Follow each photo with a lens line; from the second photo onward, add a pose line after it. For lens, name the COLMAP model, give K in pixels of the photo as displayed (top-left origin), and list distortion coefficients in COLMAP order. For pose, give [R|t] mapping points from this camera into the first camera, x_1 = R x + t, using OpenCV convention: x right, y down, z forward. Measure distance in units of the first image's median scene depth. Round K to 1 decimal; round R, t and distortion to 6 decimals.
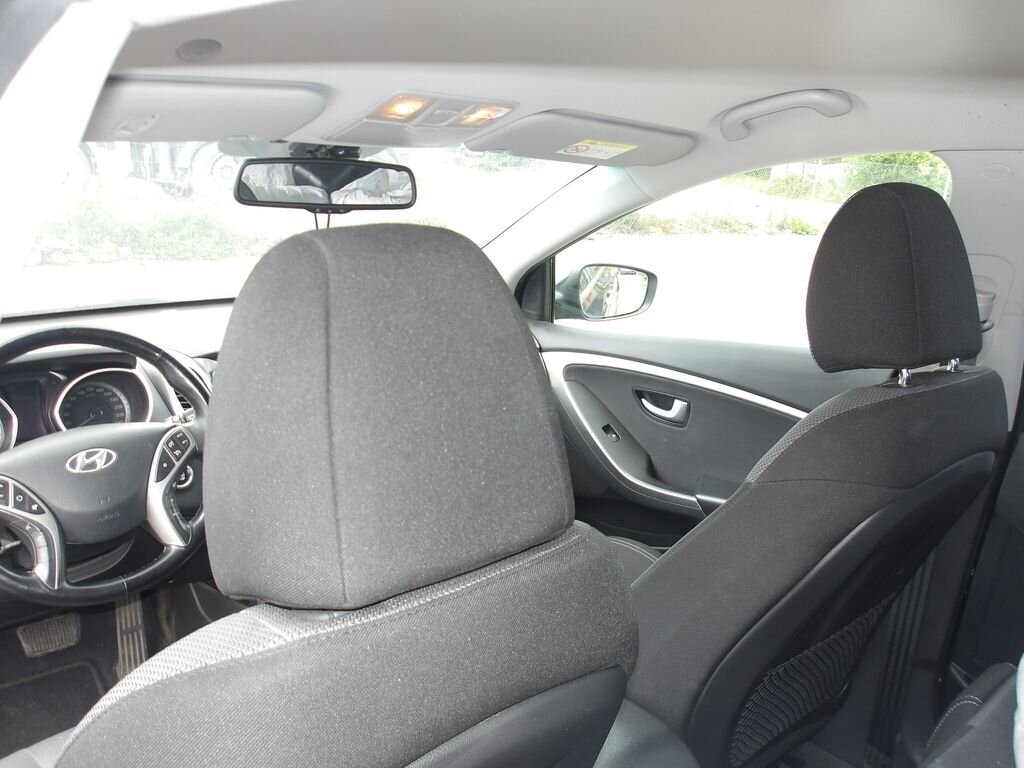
lens RADIAL K [[878.4, 0, 534.8], [0, 878.4, 370.2], [0, 0, 1]] dist [-0.005101, 0.028257]
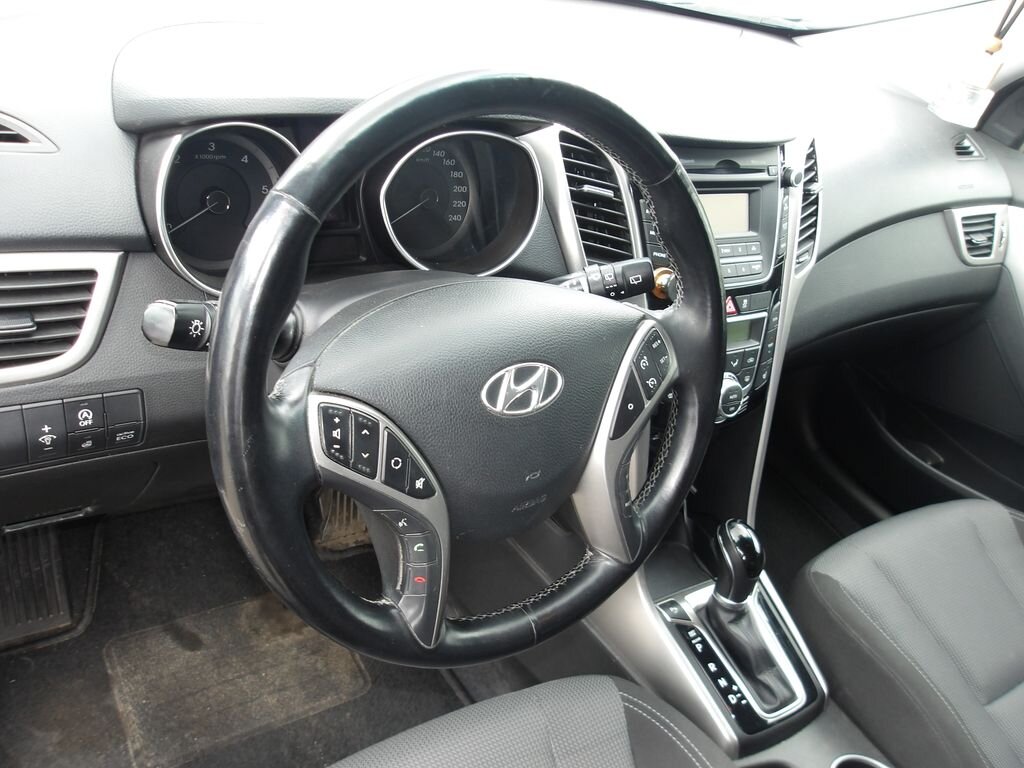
lens RADIAL K [[878.4, 0, 520.7], [0, 878.4, 383.9], [0, 0, 1]] dist [-0.005101, 0.028257]
pose [[0.962016, 0.272434, -0.017491, -0.476477], [-0.249818, 0.904368, 0.345991, -0.058344], [0.110078, -0.328480, 0.938075, 0.537396]]
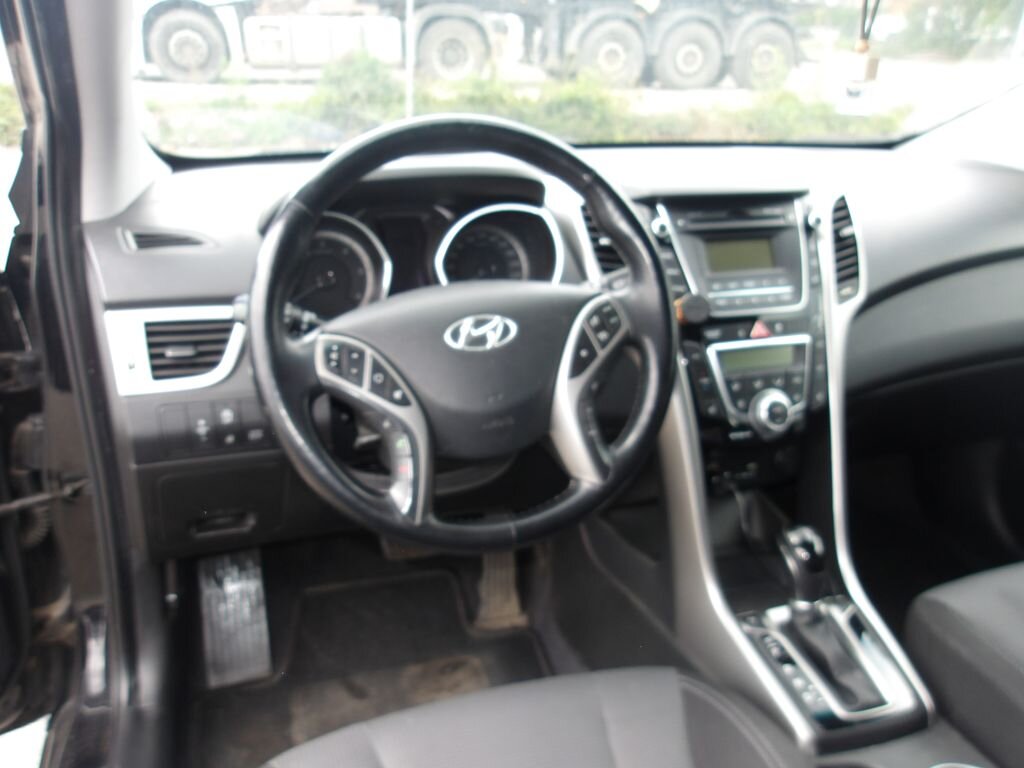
lens RADIAL K [[878.4, 0, 511.9], [0, 878.4, 363.6], [0, 0, 1]] dist [-0.005101, 0.028257]
pose [[0.909463, 0.128514, -0.395426, -0.219792], [-0.086672, 0.988739, 0.121999, 0.043581], [0.406651, -0.076681, 0.910360, 0.410402]]
